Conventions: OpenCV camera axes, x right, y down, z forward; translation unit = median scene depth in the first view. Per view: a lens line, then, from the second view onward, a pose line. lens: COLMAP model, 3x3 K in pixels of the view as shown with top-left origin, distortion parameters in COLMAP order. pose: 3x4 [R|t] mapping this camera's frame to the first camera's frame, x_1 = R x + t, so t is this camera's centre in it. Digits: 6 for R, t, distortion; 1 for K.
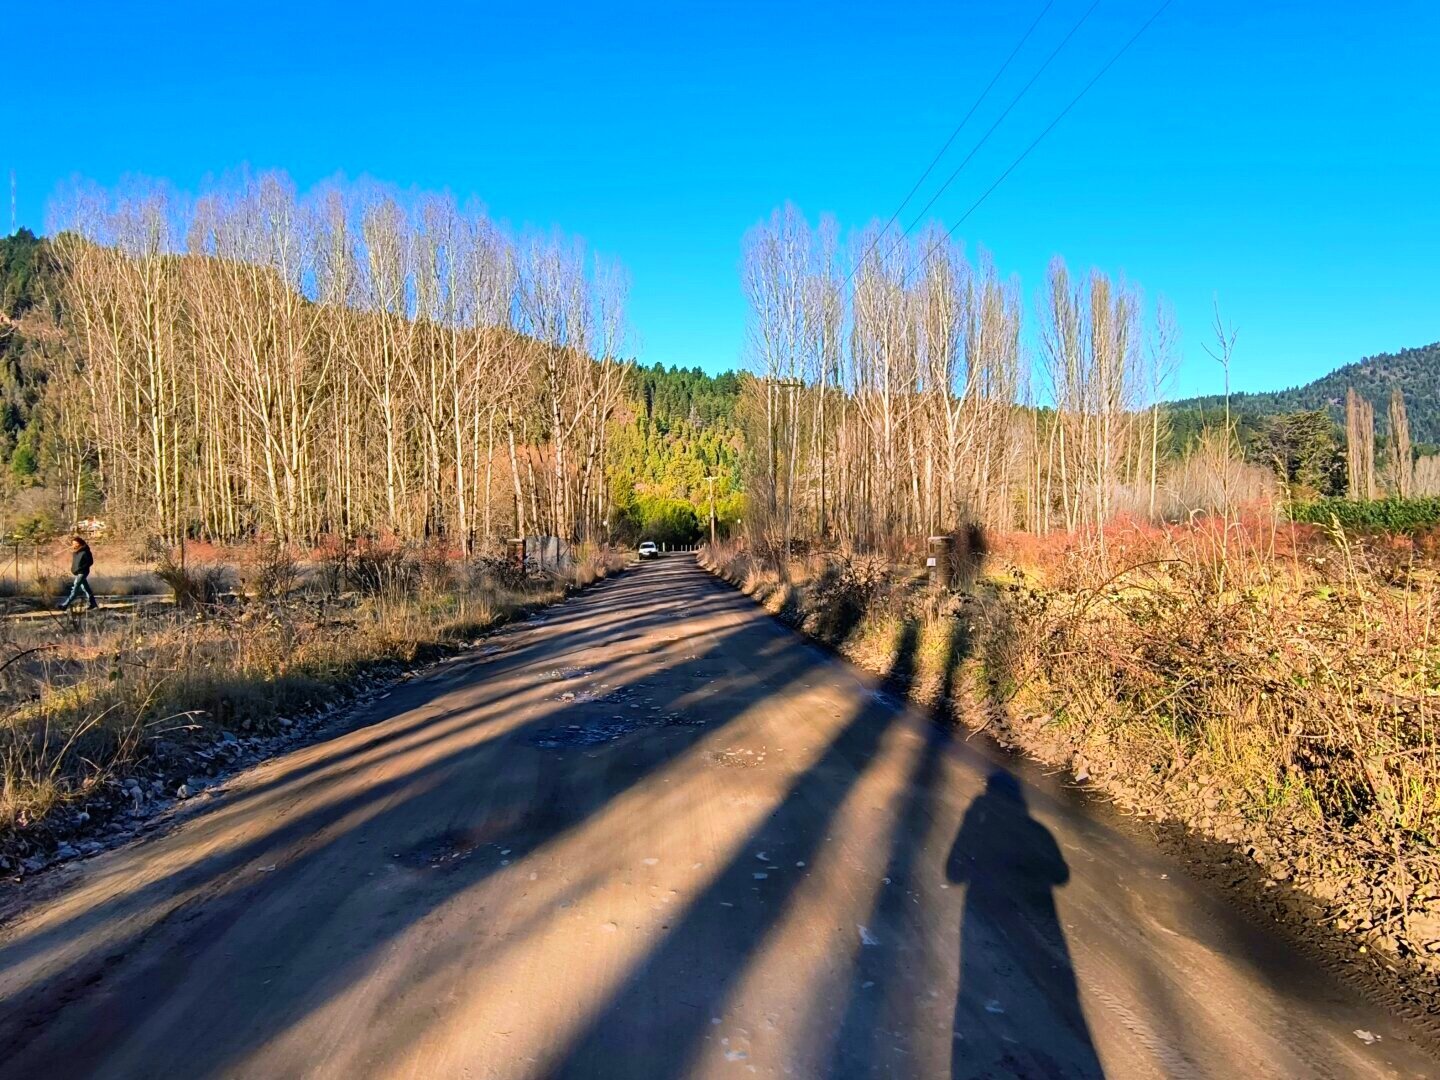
lens RADIAL K [[877.3, 0, 720.5], [0, 877.3, 540.5], [0, 0, 1]] dist [-0.004229, 0.002560]
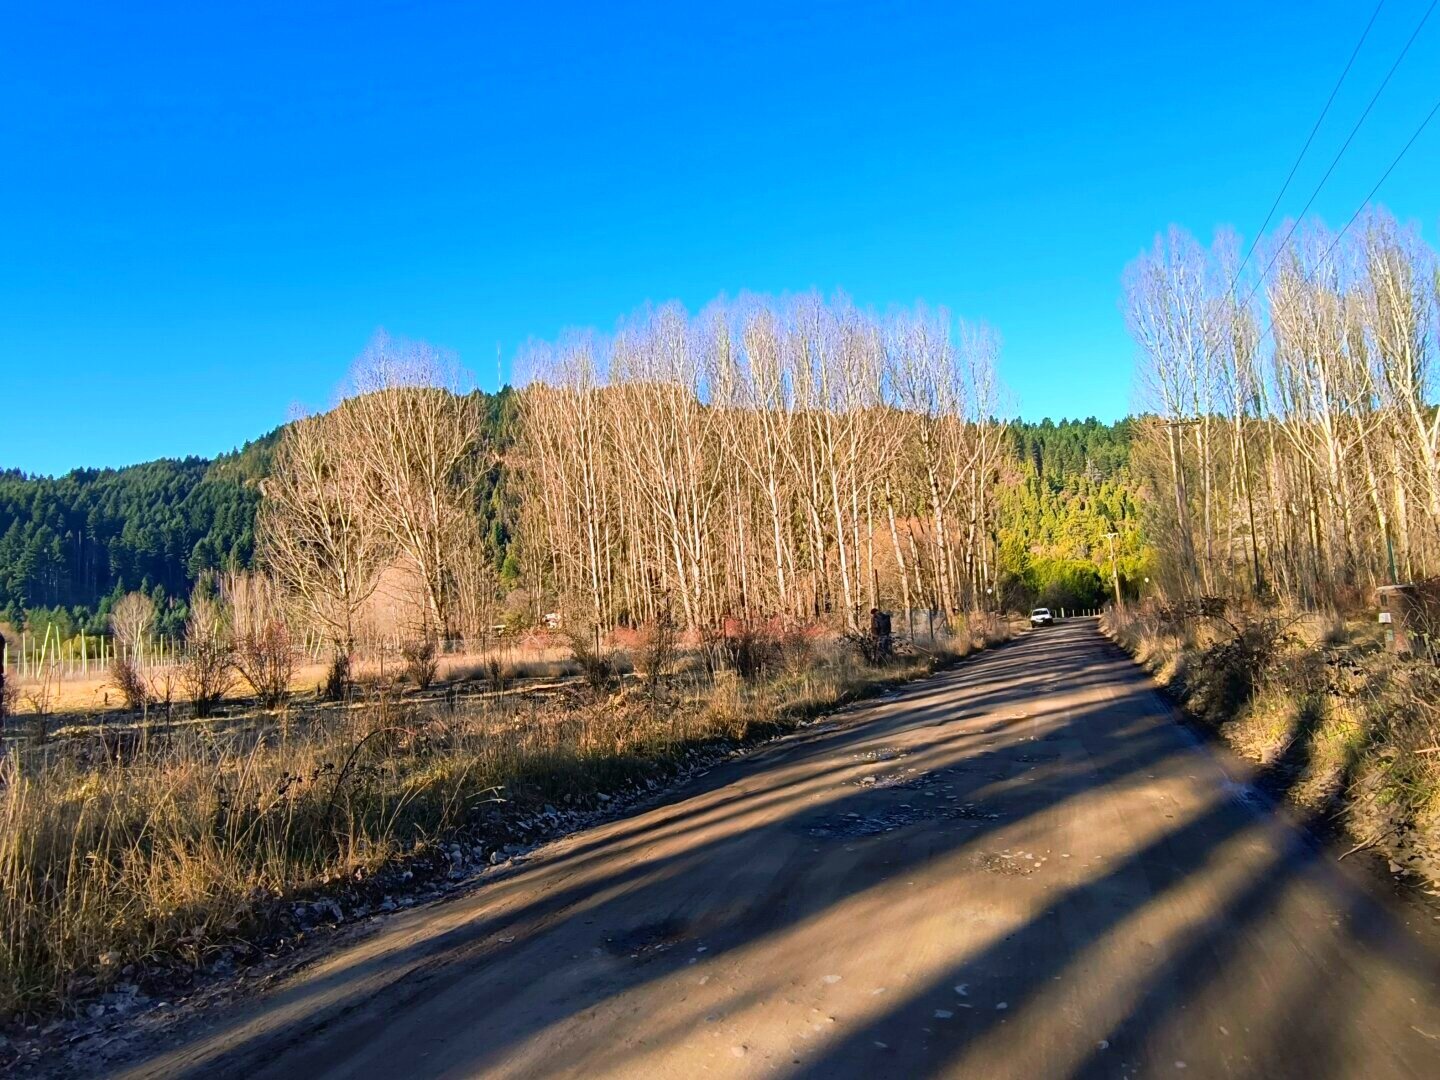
lens RADIAL K [[877.3, 0, 720.1], [0, 877.3, 535.1], [0, 0, 1]] dist [-0.004229, 0.002560]
pose [[0.902276, -0.085066, -0.422684, 0.011133], [0.047621, 0.994008, -0.098392, -0.000273], [0.428521, 0.068648, 0.900920, 0.004900]]
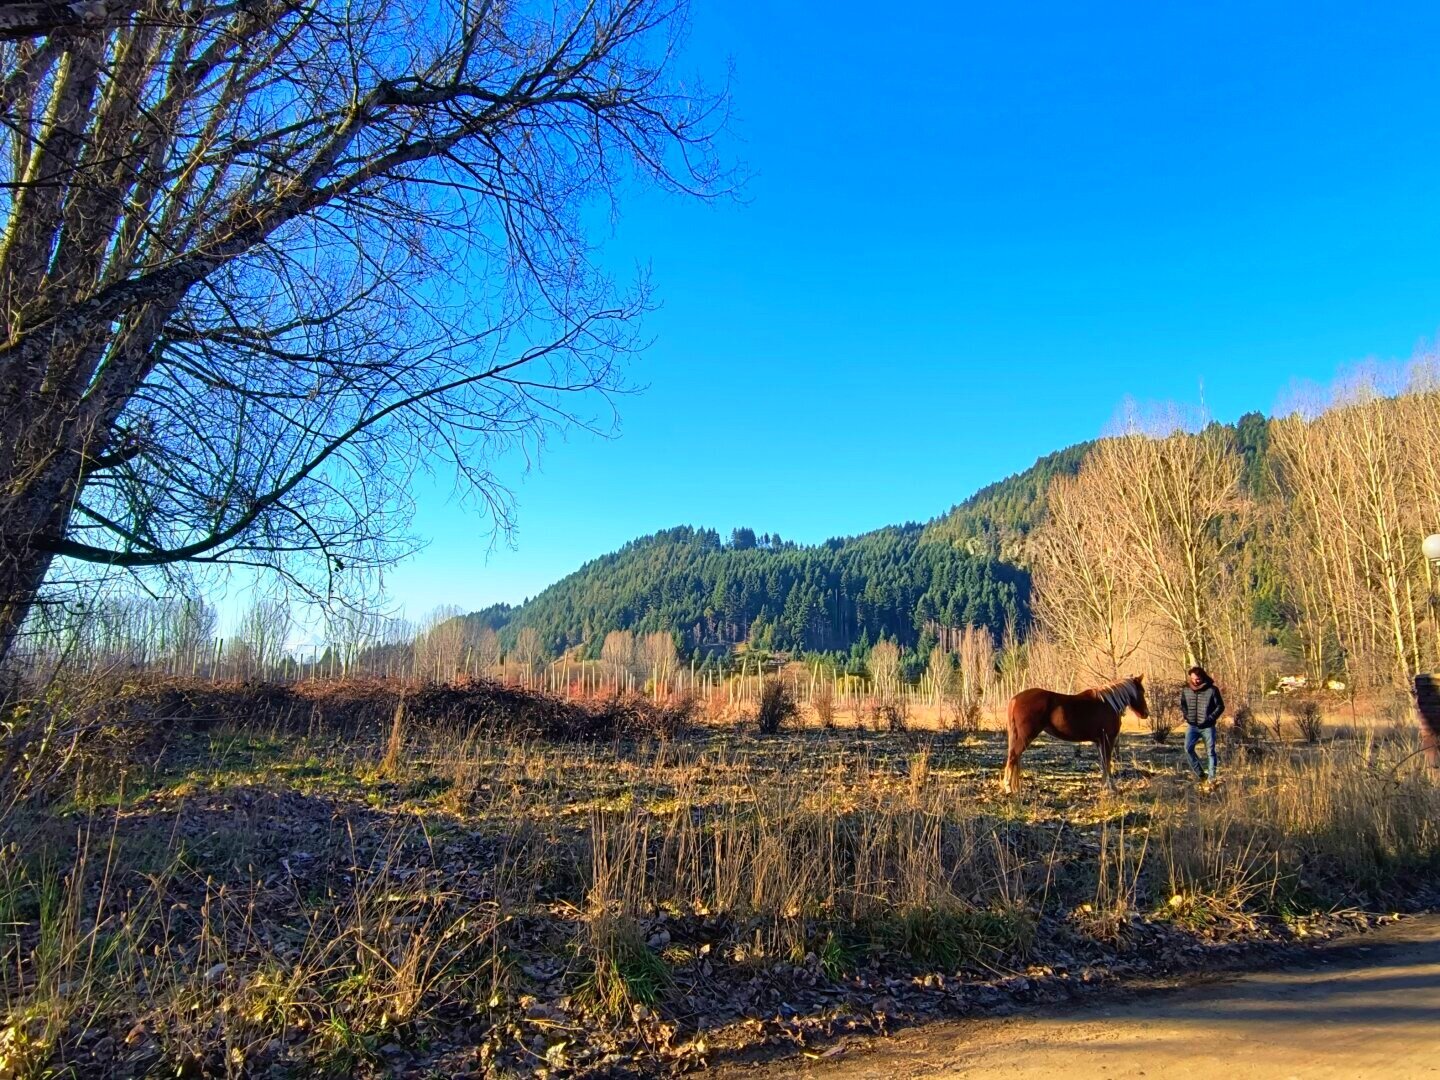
lens RADIAL K [[877.3, 0, 718.1], [0, 877.3, 517.4], [0, 0, 1]] dist [-0.004229, 0.002560]
pose [[0.368569, -0.169884, -0.913945, 0.016807], [-0.017745, 0.981695, -0.189633, 0.000420], [0.929431, 0.086111, 0.358808, -0.096203]]
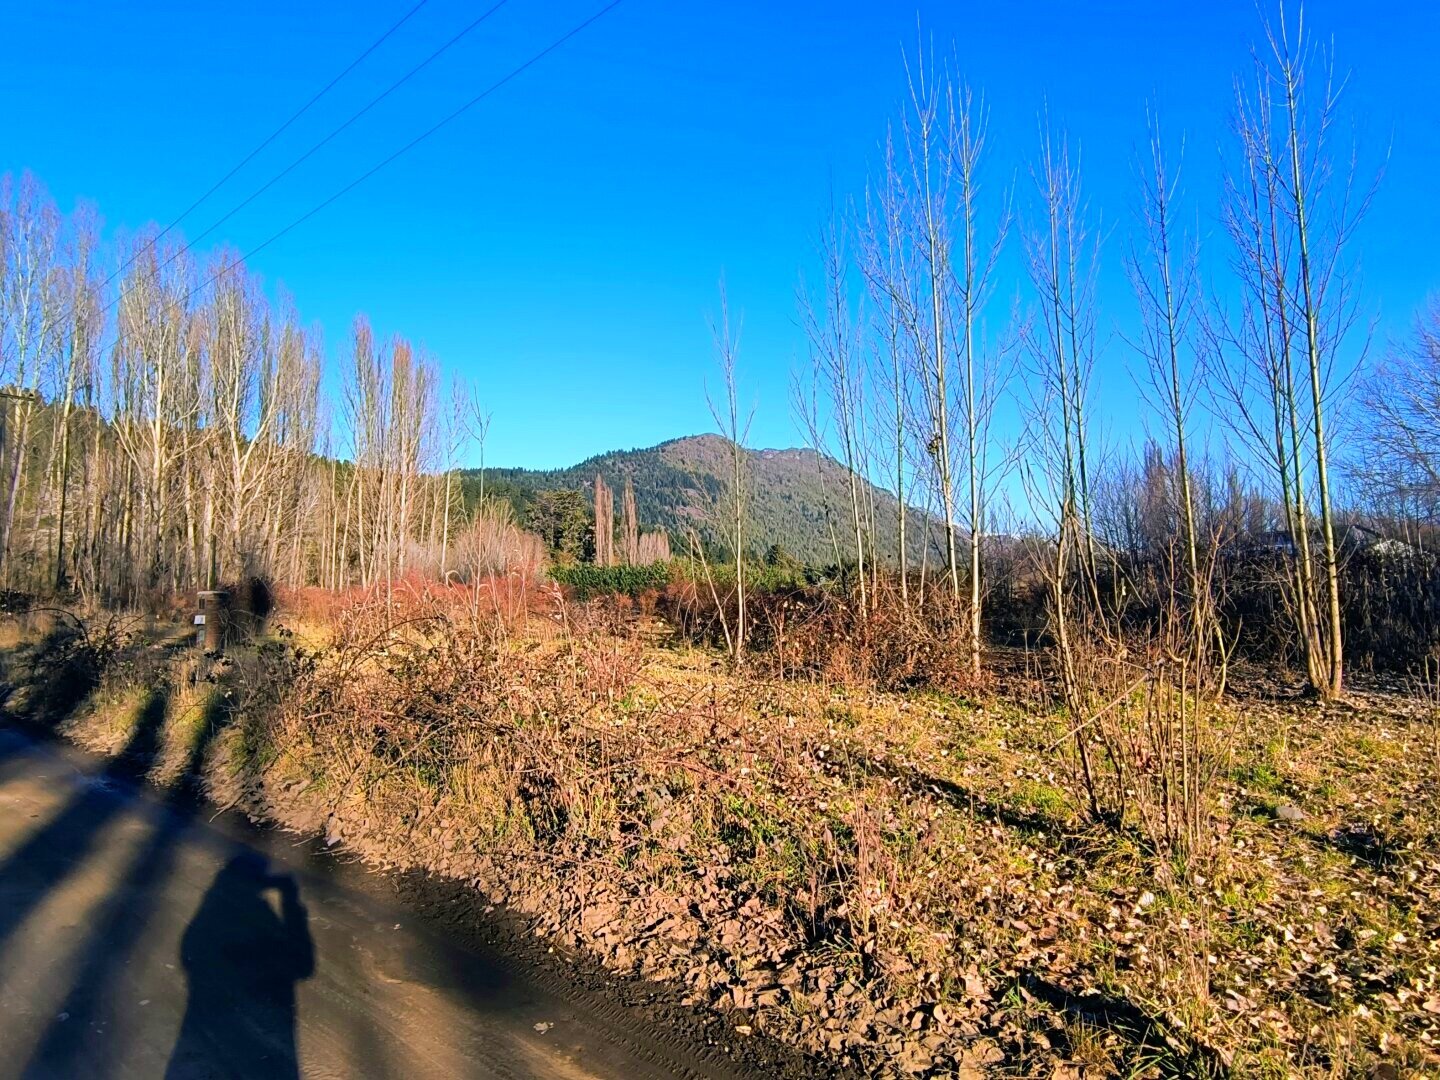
lens RADIAL K [[877.3, 0, 717.1], [0, 877.3, 541.0], [0, 0, 1]] dist [-0.004229, 0.002560]
pose [[0.725190, 0.053663, 0.686455, 0.002134], [-0.010263, 0.997690, -0.067152, -0.000179], [-0.688473, 0.041653, 0.724065, -0.001147]]
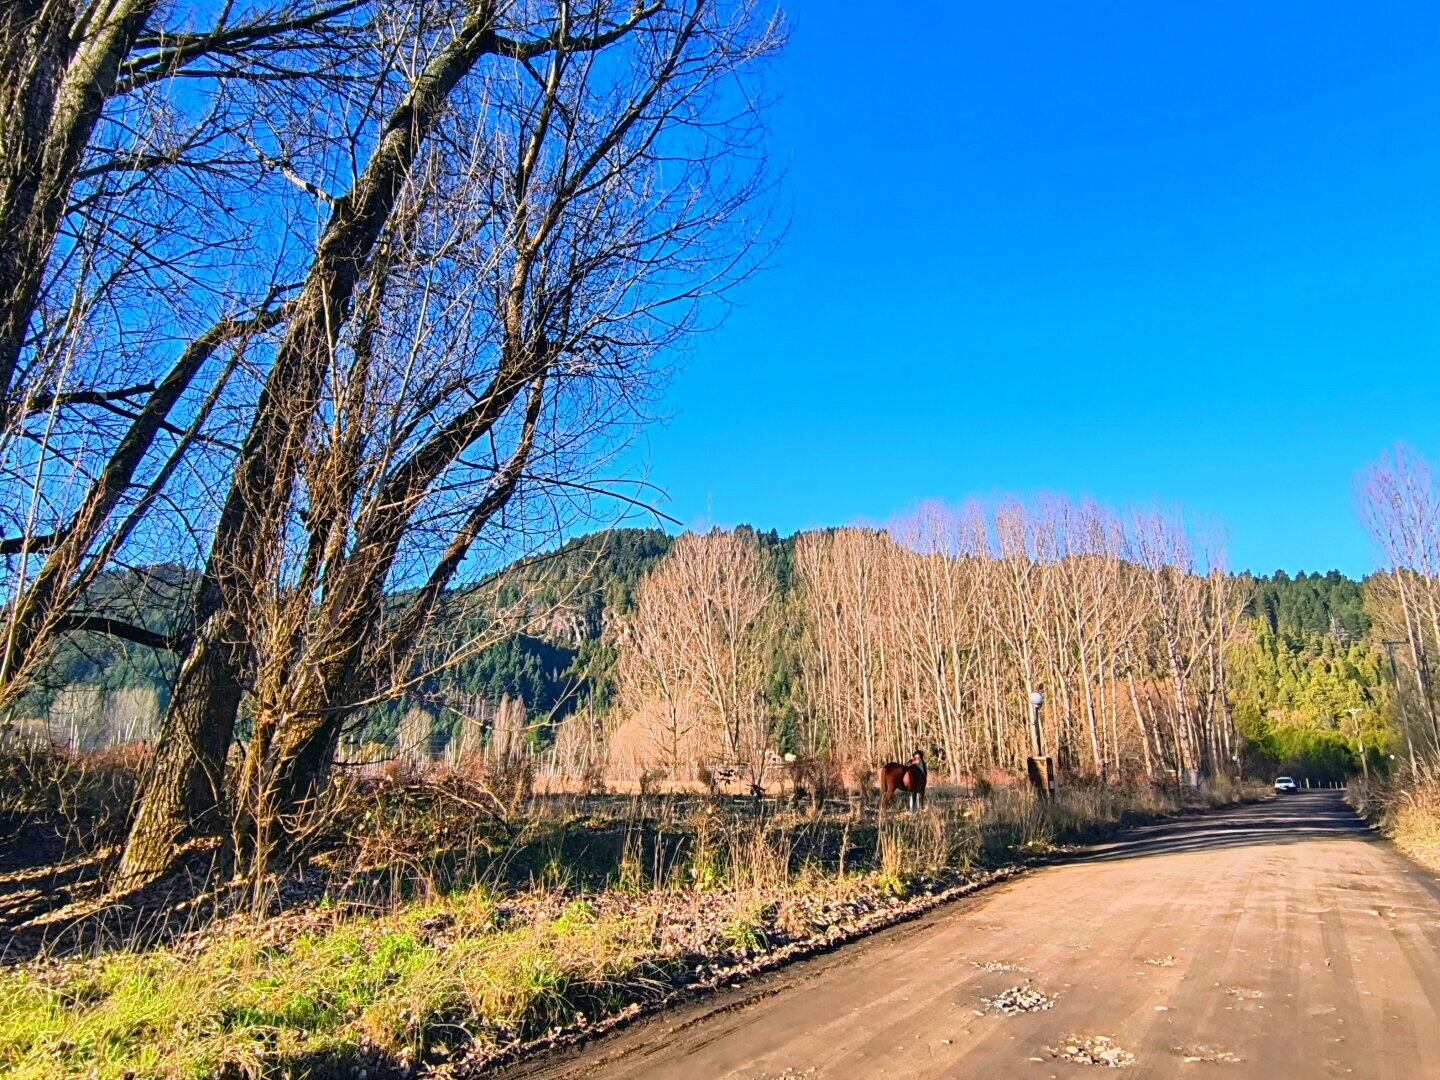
lens RADIAL K [[877.3, 0, 721.0], [0, 877.3, 537.9], [0, 0, 1]] dist [-0.004229, 0.002560]
pose [[0.797623, -0.135683, -0.587697, 0.033726], [-0.020553, 0.967689, -0.251307, 0.002364], [0.602806, 0.212528, 0.769062, -0.256555]]
